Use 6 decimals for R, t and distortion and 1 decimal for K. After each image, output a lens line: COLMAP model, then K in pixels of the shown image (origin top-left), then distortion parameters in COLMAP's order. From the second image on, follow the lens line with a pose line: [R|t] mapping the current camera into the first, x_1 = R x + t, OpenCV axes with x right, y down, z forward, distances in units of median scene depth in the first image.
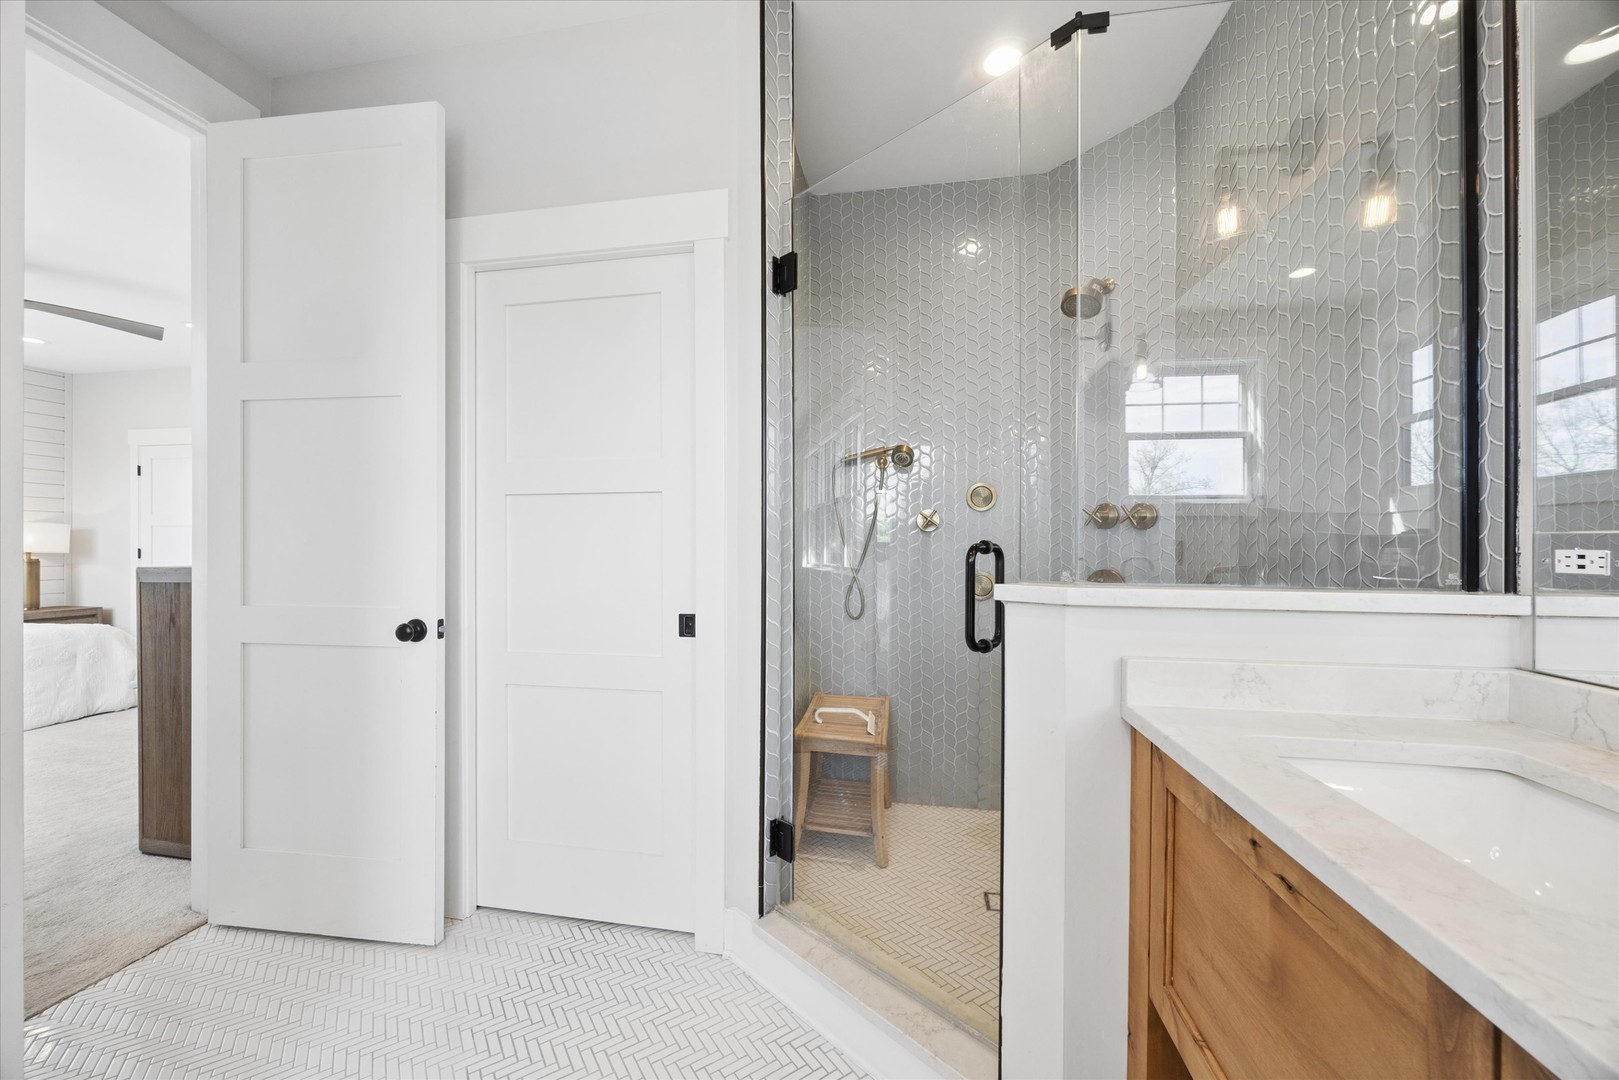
lens RADIAL K [[620.0, 0, 806.4], [0, 620.0, 542.7], [0, 0, 1]] dist [-0.000211, -0.000049]
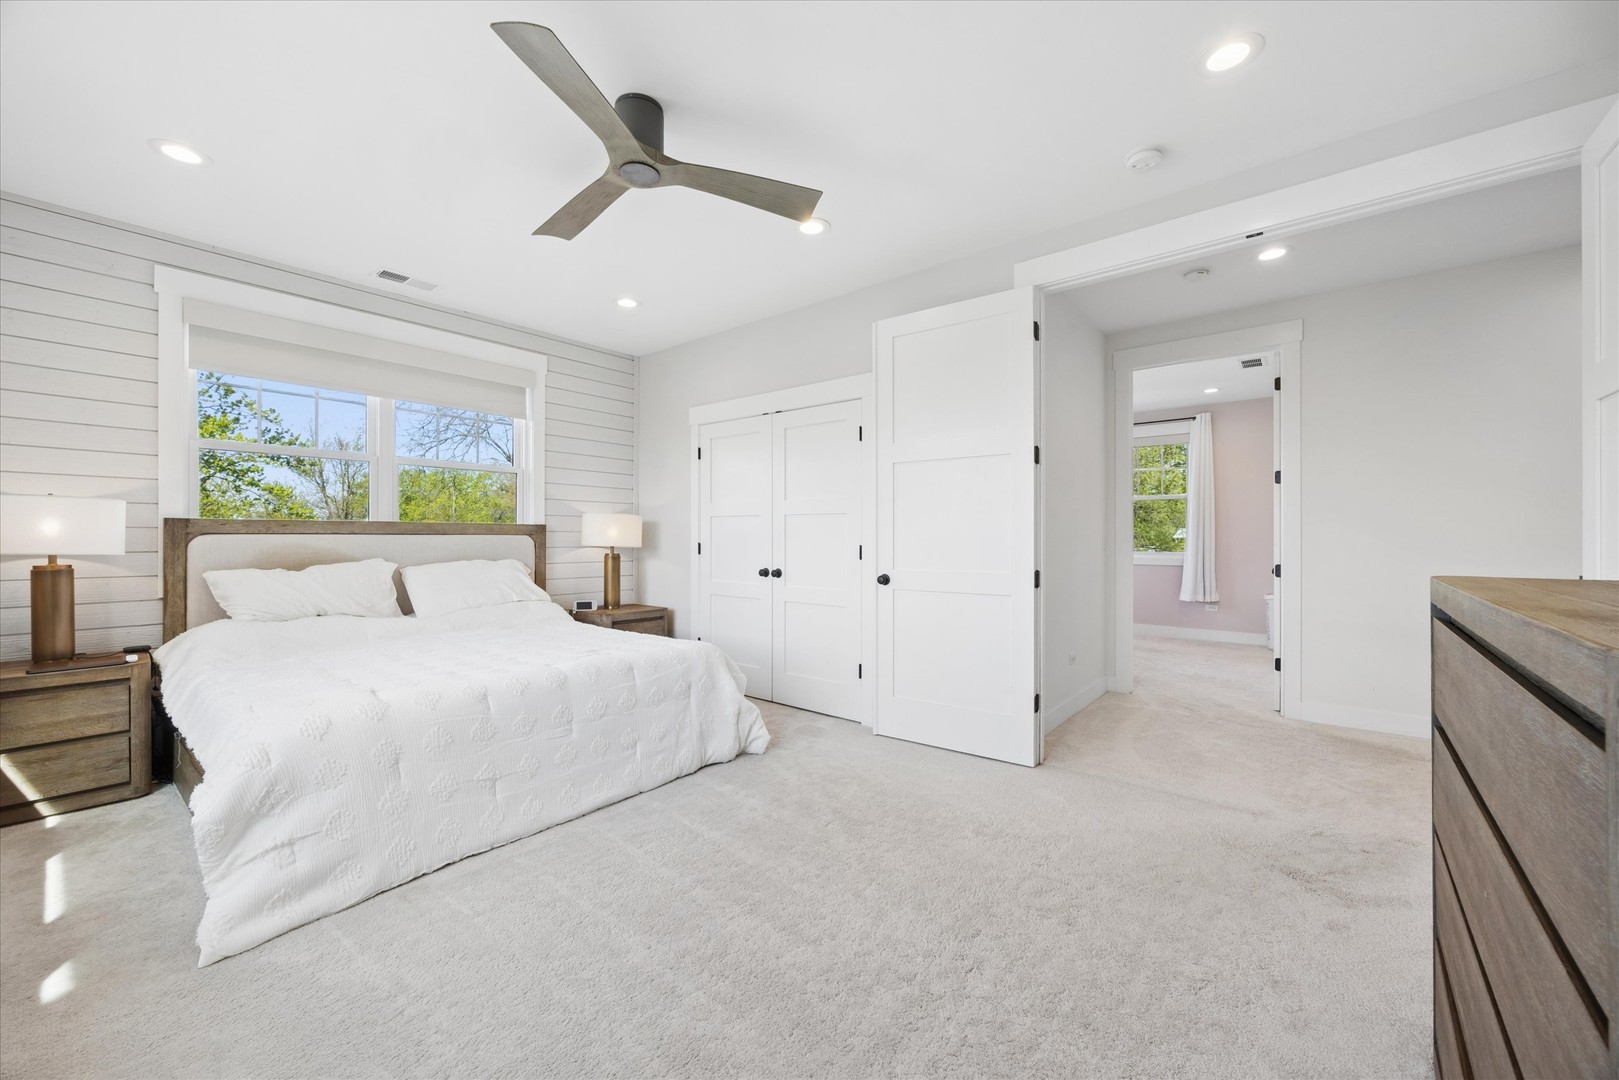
lens RADIAL K [[620.0, 0, 805.5], [0, 620.0, 538.1], [0, 0, 1]] dist [-0.000211, -0.000049]
pose [[0.873771, 0.005068, -0.486312, -0.527803], [-0.006265, 0.999980, -0.000835, 0.002748], [0.486298, 0.003777, 0.873785, 0.314771]]
